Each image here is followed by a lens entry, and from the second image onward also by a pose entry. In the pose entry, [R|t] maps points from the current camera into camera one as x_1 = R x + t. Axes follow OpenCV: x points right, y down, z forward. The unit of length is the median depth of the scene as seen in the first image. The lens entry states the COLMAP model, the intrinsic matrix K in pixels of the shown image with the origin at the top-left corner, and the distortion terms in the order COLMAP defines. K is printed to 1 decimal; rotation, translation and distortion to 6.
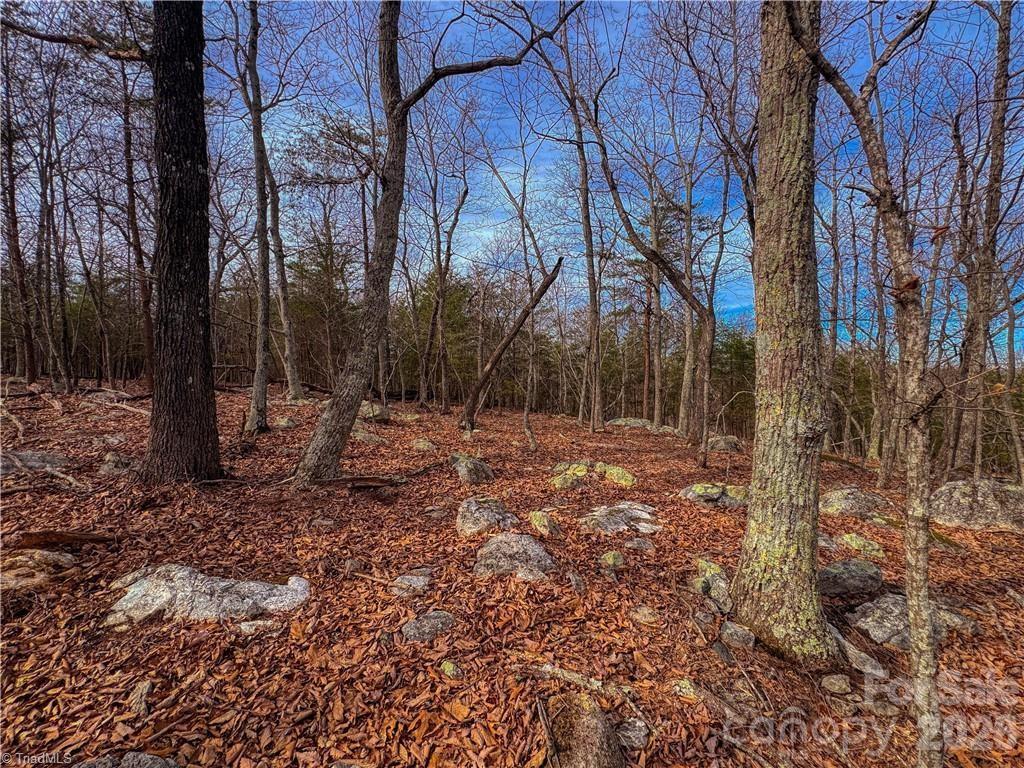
lens RADIAL K [[406.9, 0, 511.6], [0, 406.9, 381.7], [0, 0, 1]] dist [-0.000722, 0.000446]
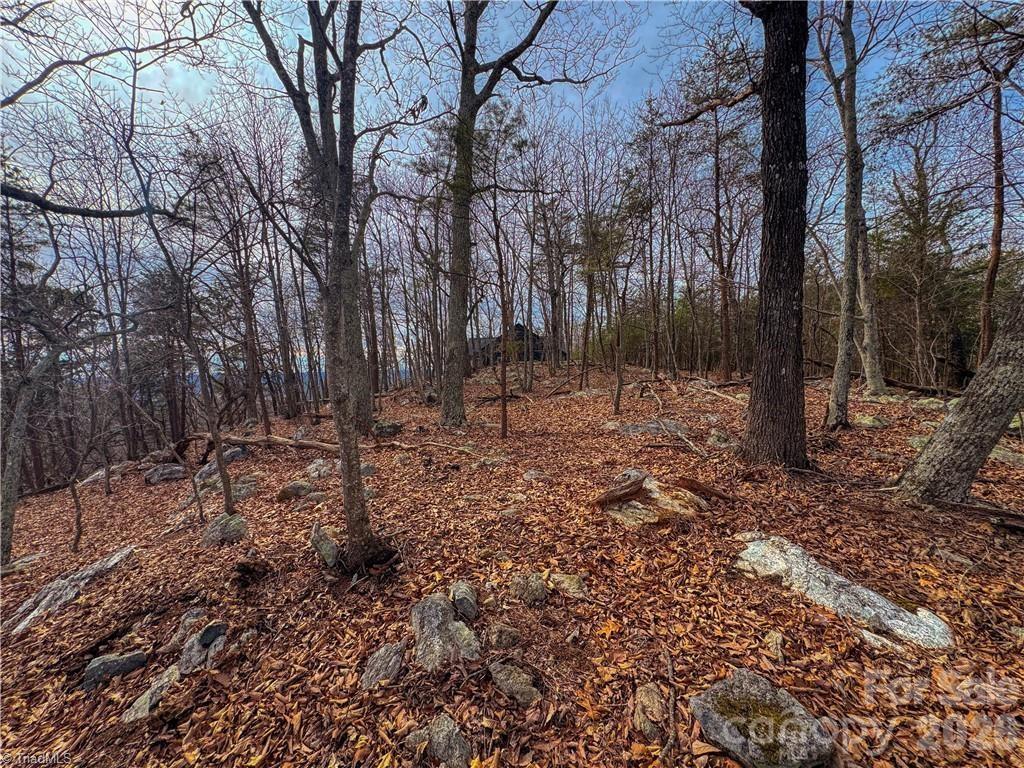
lens RADIAL K [[406.9, 0, 511.7], [0, 406.9, 382.4], [0, 0, 1]] dist [-0.000722, 0.000446]
pose [[0.379279, 0.033957, -0.924659, -0.086968], [-0.015283, 0.999420, 0.030434, 0.004611], [0.925156, 0.002588, 0.379578, -0.076644]]
